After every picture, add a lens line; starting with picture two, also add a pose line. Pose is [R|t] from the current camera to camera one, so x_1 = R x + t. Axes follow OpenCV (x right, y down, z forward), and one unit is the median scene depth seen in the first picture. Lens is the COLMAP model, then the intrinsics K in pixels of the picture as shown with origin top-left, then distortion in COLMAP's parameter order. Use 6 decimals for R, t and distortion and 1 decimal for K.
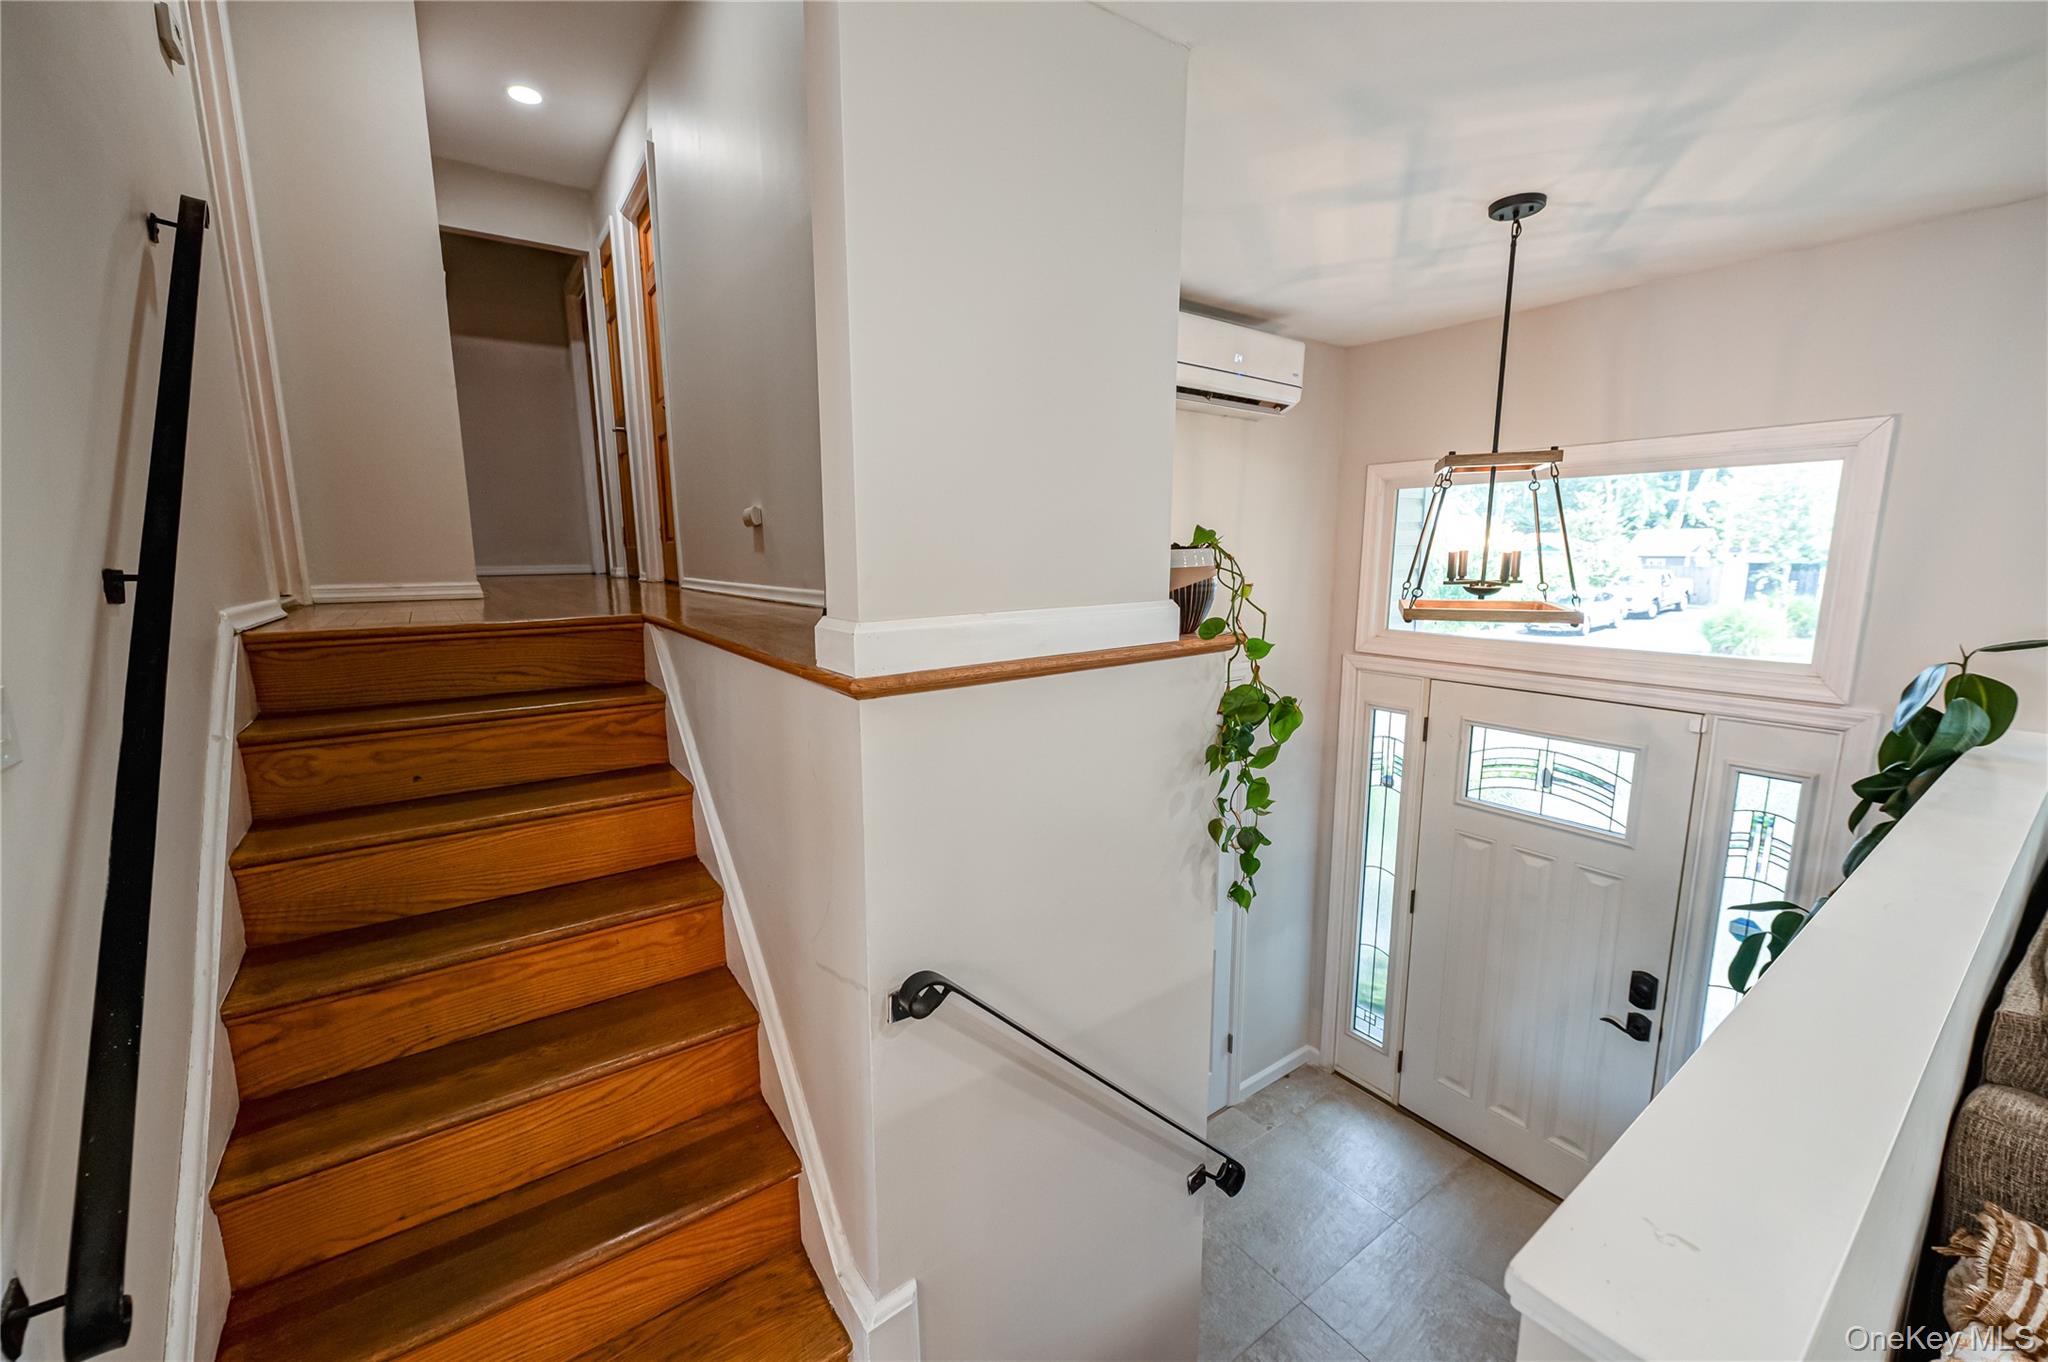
lens RADIAL K [[802.6, 0, 1012.7], [0, 802.6, 677.8], [0, 0, 1]] dist [0.004958, -0.000844]
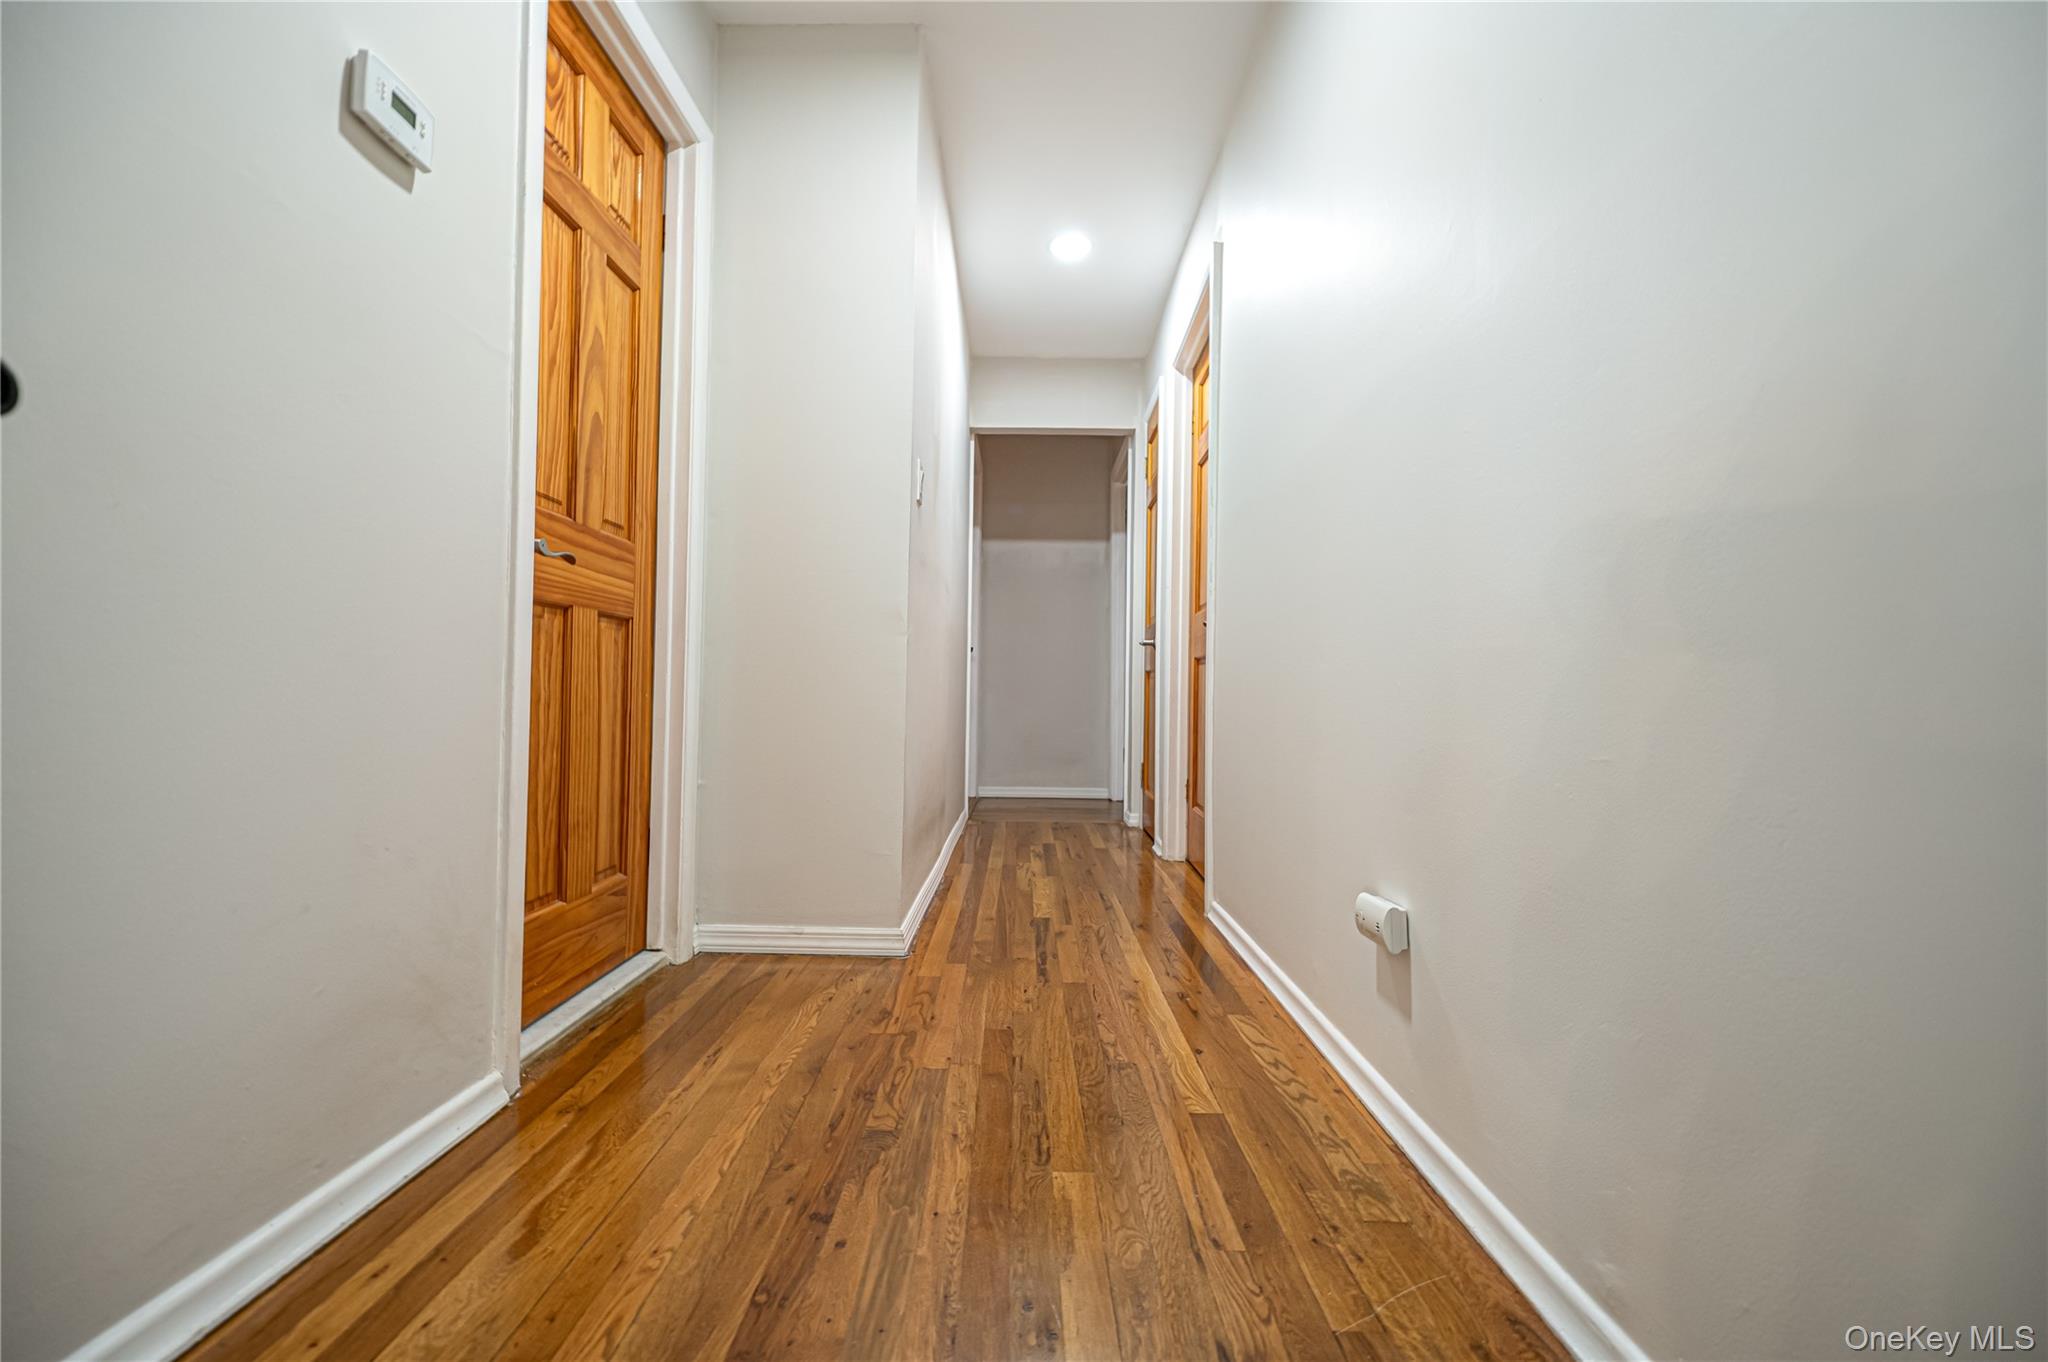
lens RADIAL K [[796.3, 0, 1019.4], [0, 796.3, 681.2], [0, 0, 1]] dist [0.002958, -0.000480]
pose [[0.809302, 0.009828, -0.587311, -0.228481], [-0.115130, 0.983120, -0.142195, -0.235143], [0.576000, 0.182695, 0.796773, 0.528093]]
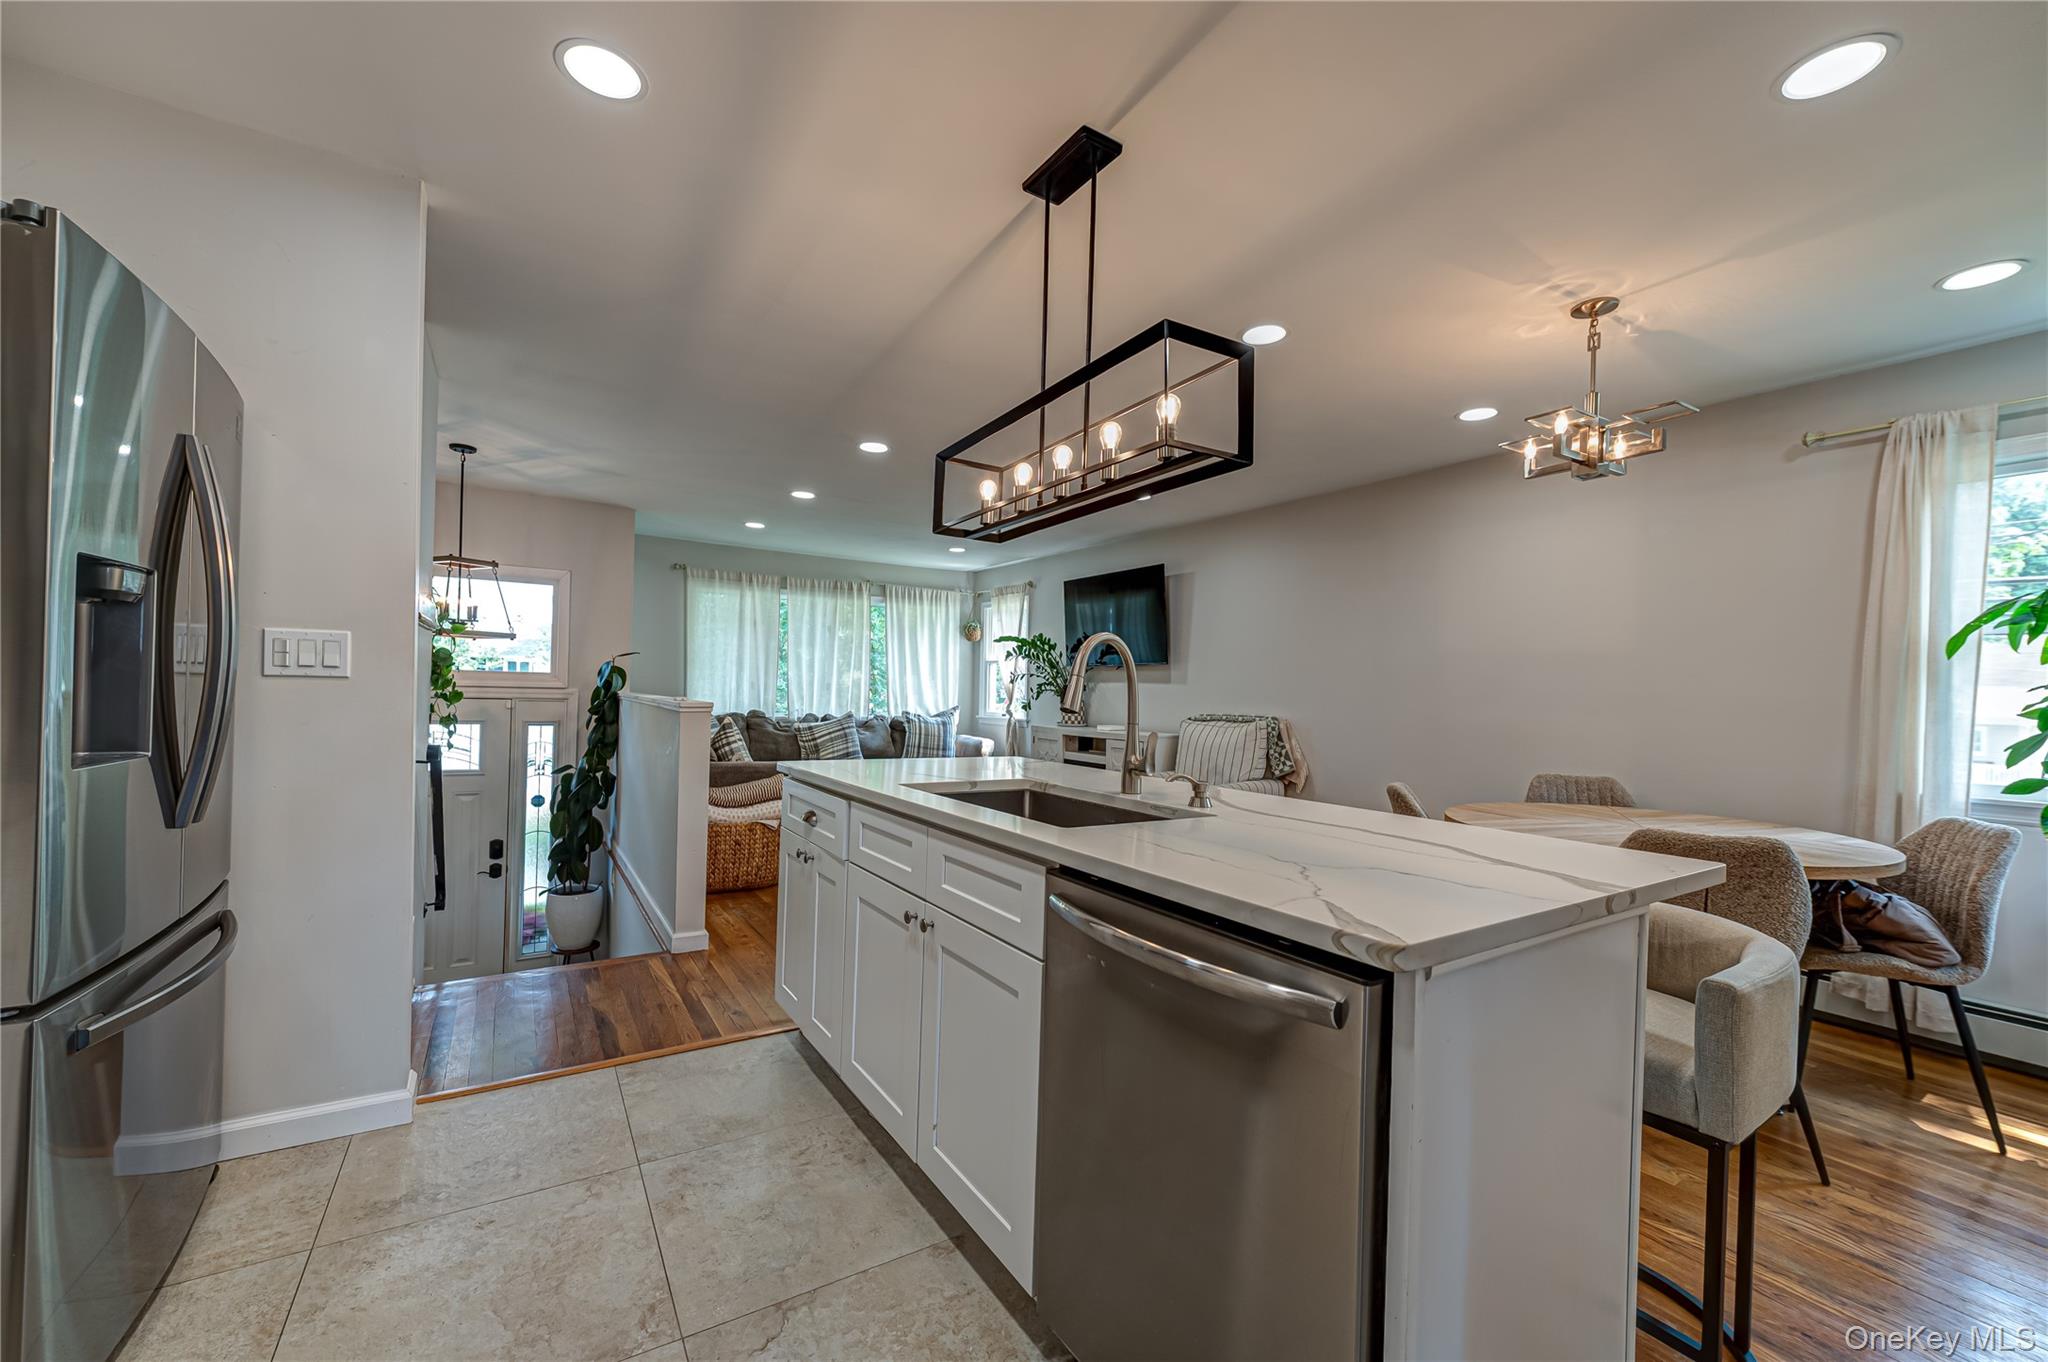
lens RADIAL K [[790.3, 0, 1019.2], [0, 790.3, 693.7], [0, 0, 1]] dist [0.000646, -0.000122]
pose [[0.049603, 0.005468, 0.998754, -0.968259], [0.132278, 0.991140, -0.011996, 0.200687], [-0.989971, 0.132709, 0.048440, -0.340580]]
